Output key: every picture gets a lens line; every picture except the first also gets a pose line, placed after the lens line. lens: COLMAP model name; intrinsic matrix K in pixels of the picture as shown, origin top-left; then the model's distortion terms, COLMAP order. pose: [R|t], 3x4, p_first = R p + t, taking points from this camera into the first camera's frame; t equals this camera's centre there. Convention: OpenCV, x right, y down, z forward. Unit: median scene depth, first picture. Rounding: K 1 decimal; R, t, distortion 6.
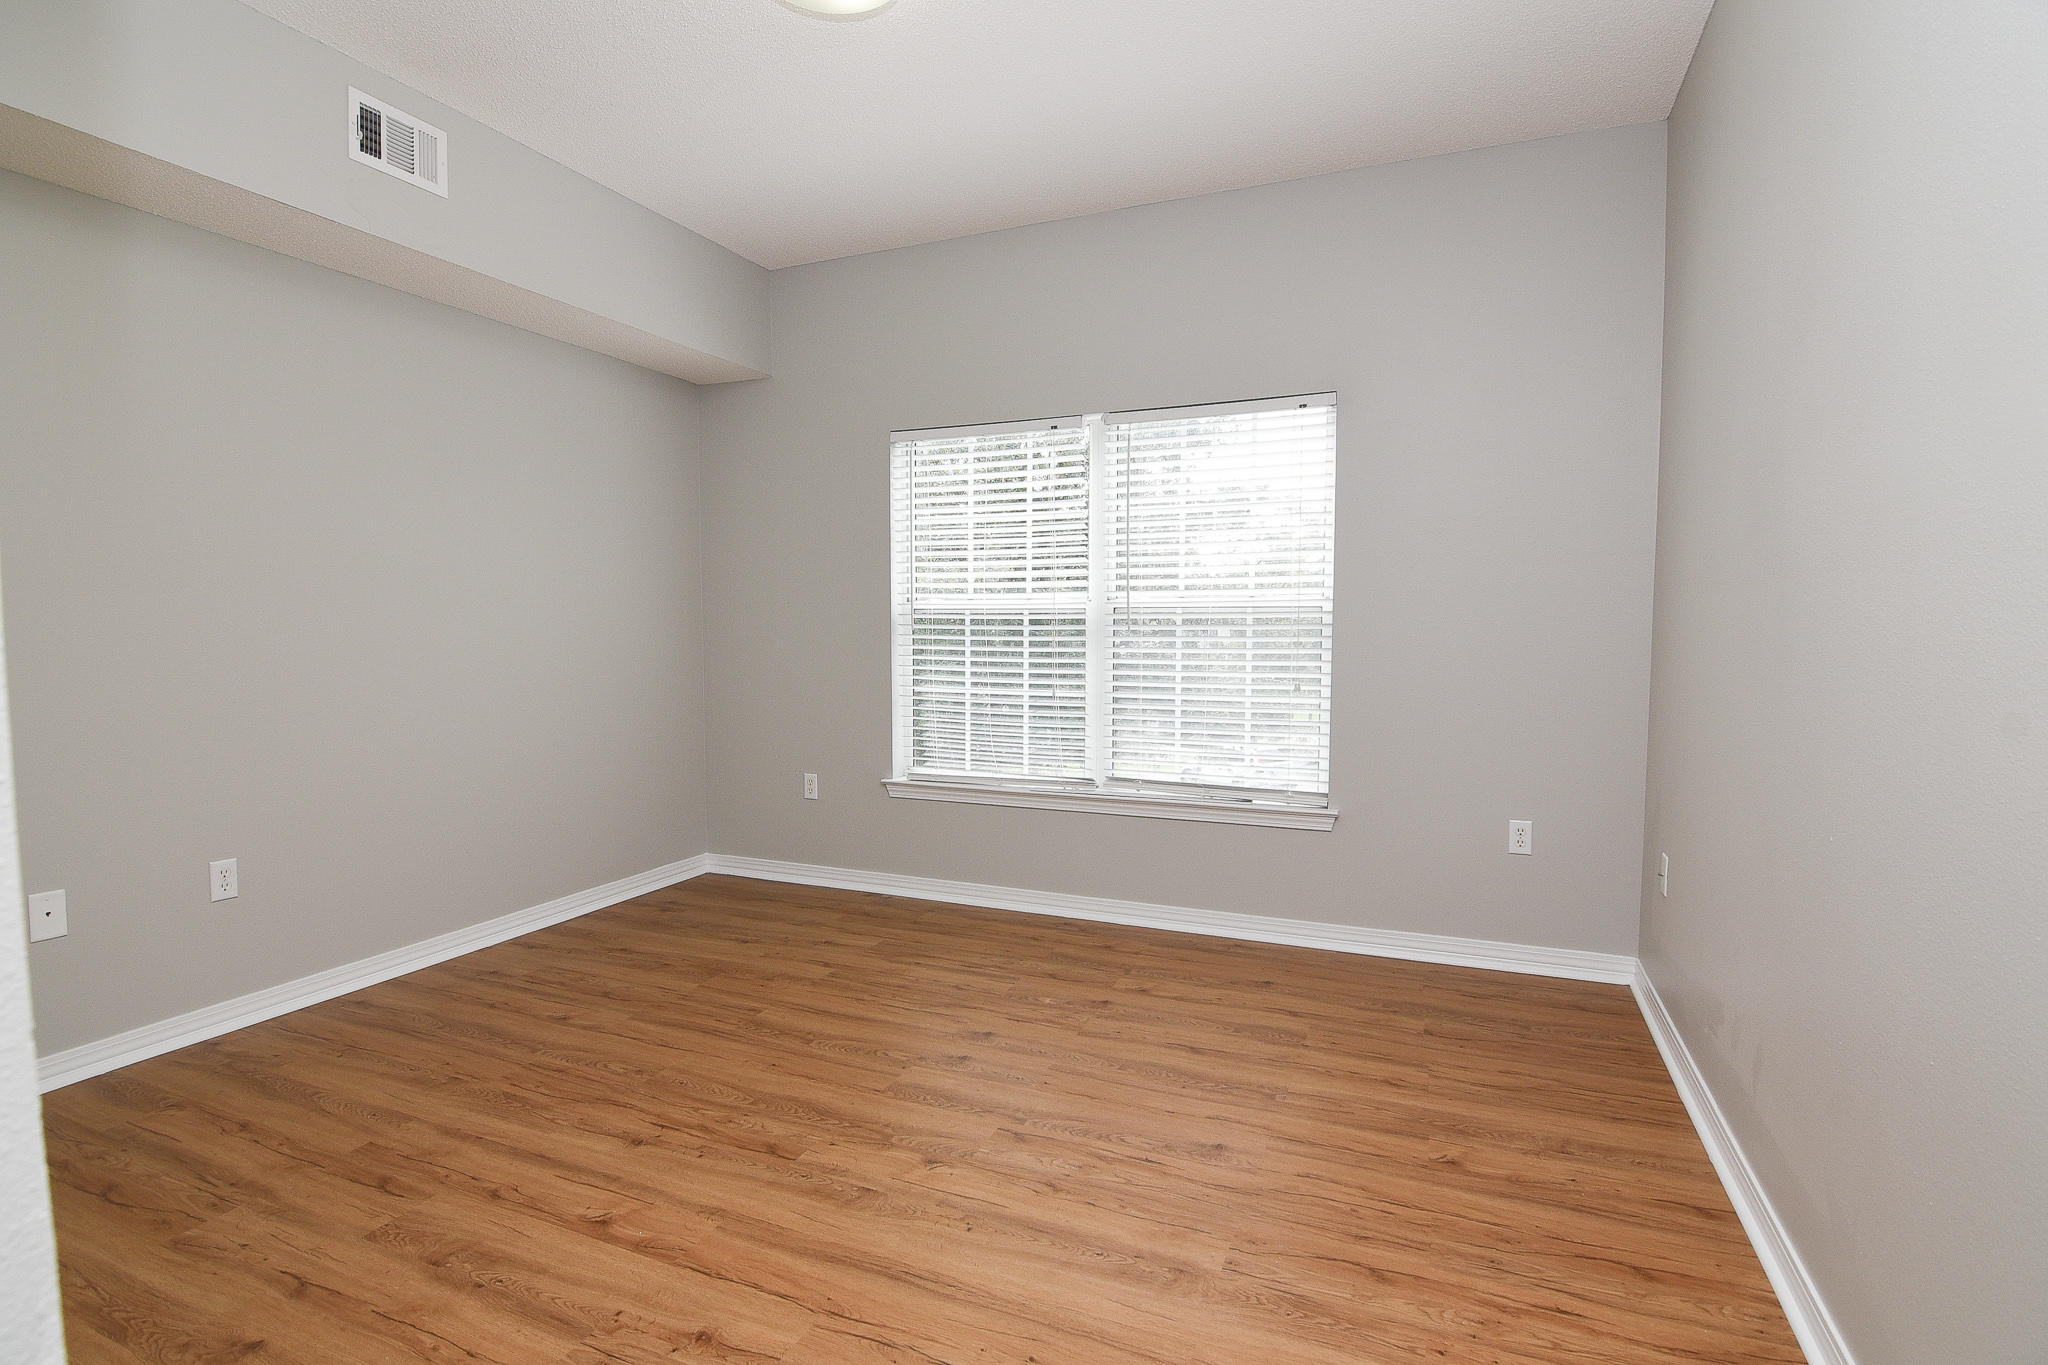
lens RADIAL K [[990.8, 0, 1027.7], [0, 990.8, 688.8], [0, 0, 1]] dist [-0.004128, -0.012657]
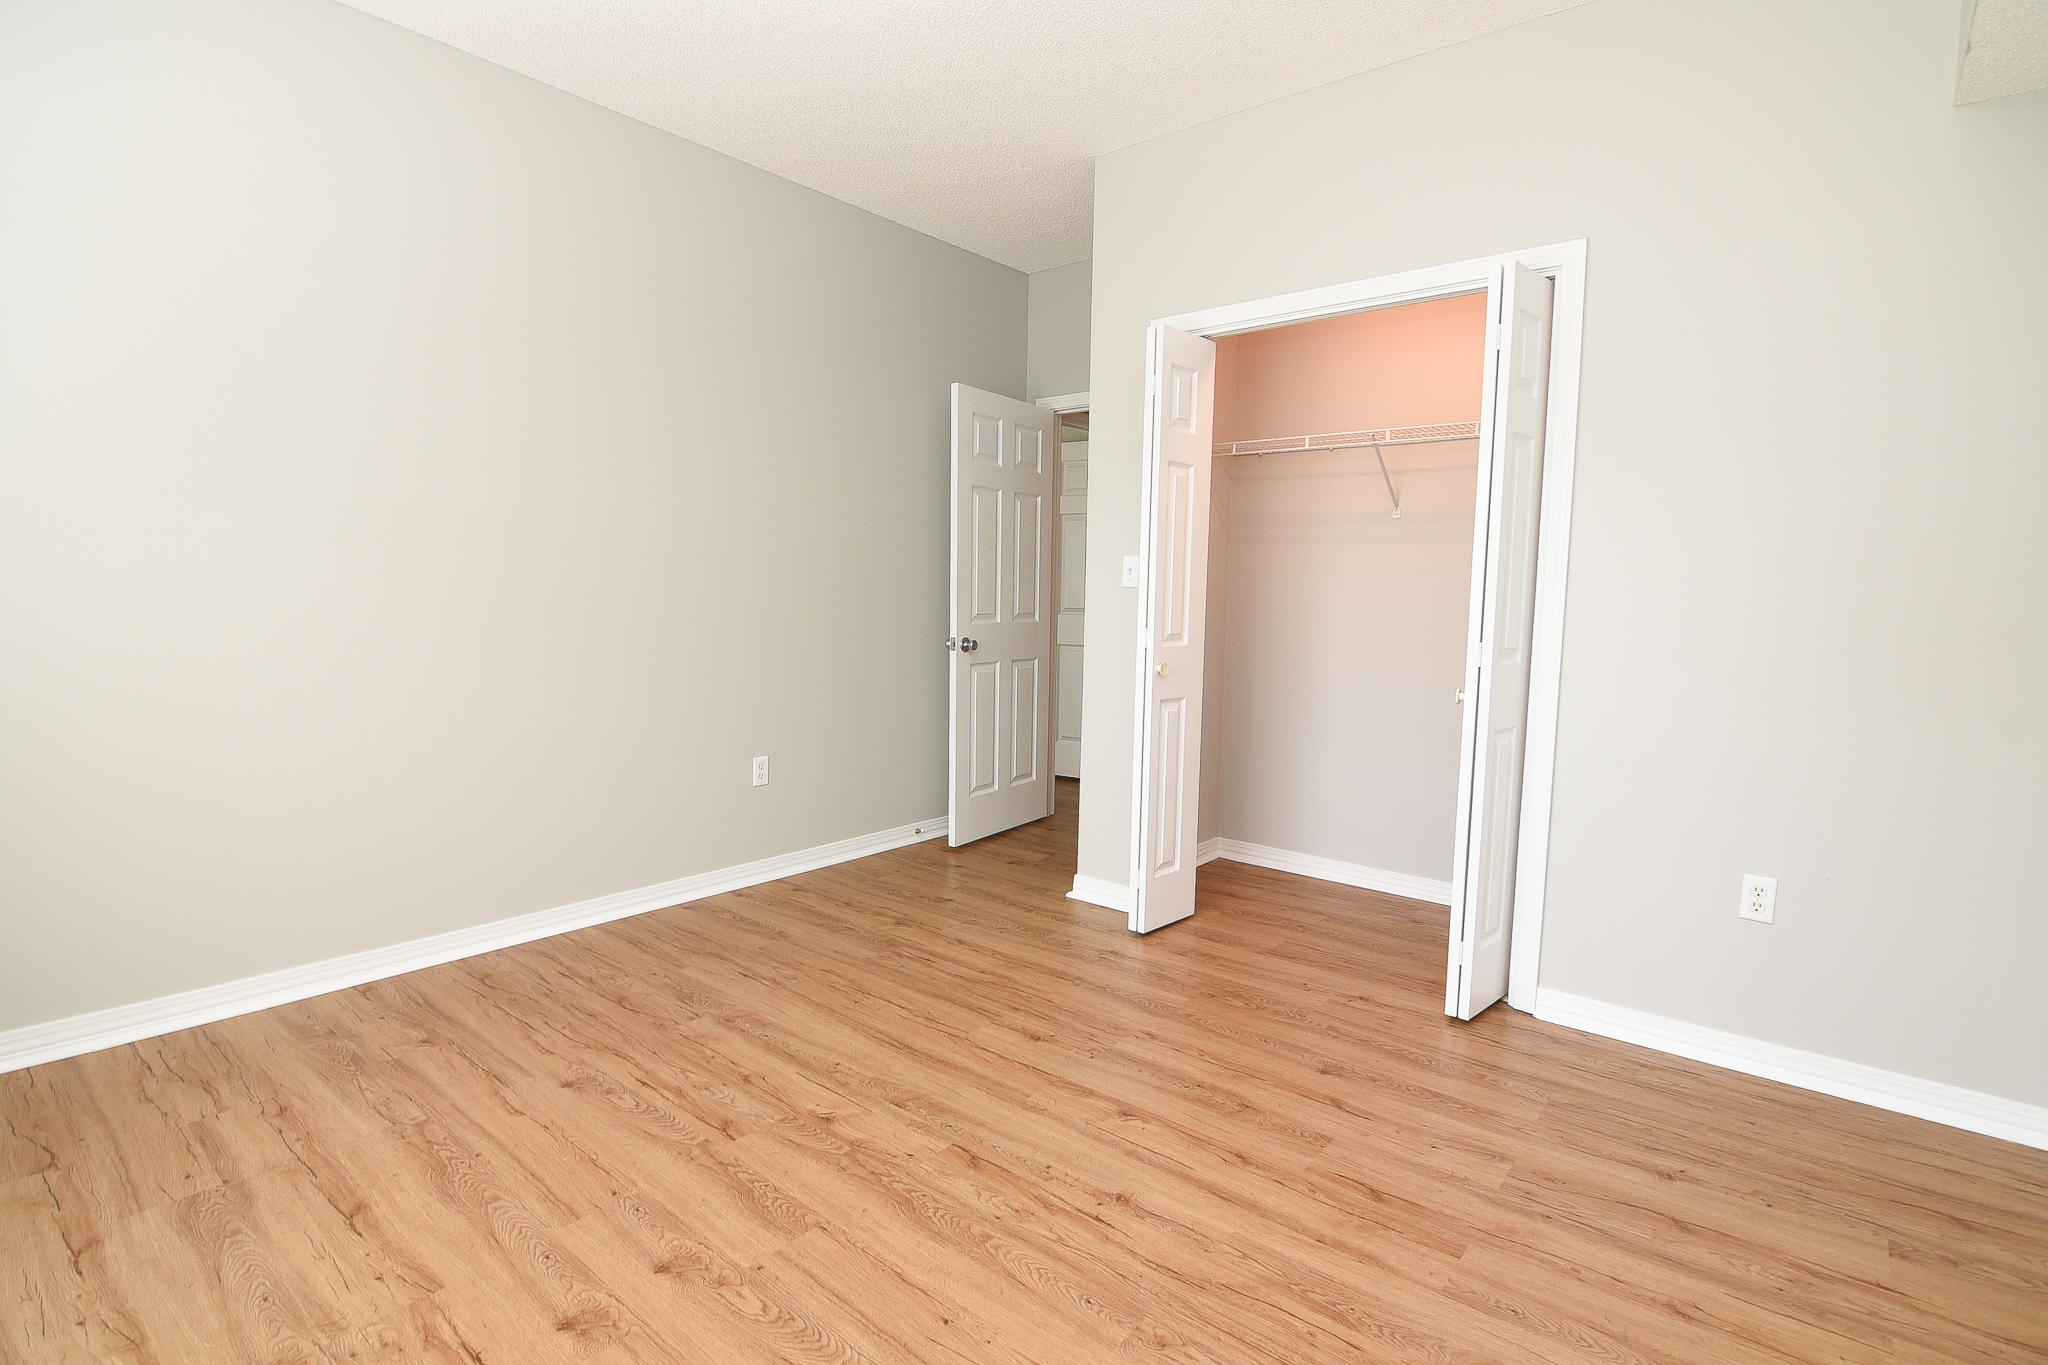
lens RADIAL K [[990.8, 0, 1027.7], [0, 990.8, 688.8], [0, 0, 1]] dist [-0.004128, -0.012657]
pose [[-0.958924, -0.044552, 0.280144, -0.548339], [0.001039, 0.987031, 0.160525, -0.114538], [-0.283662, 0.154222, -0.946441, 1.800471]]
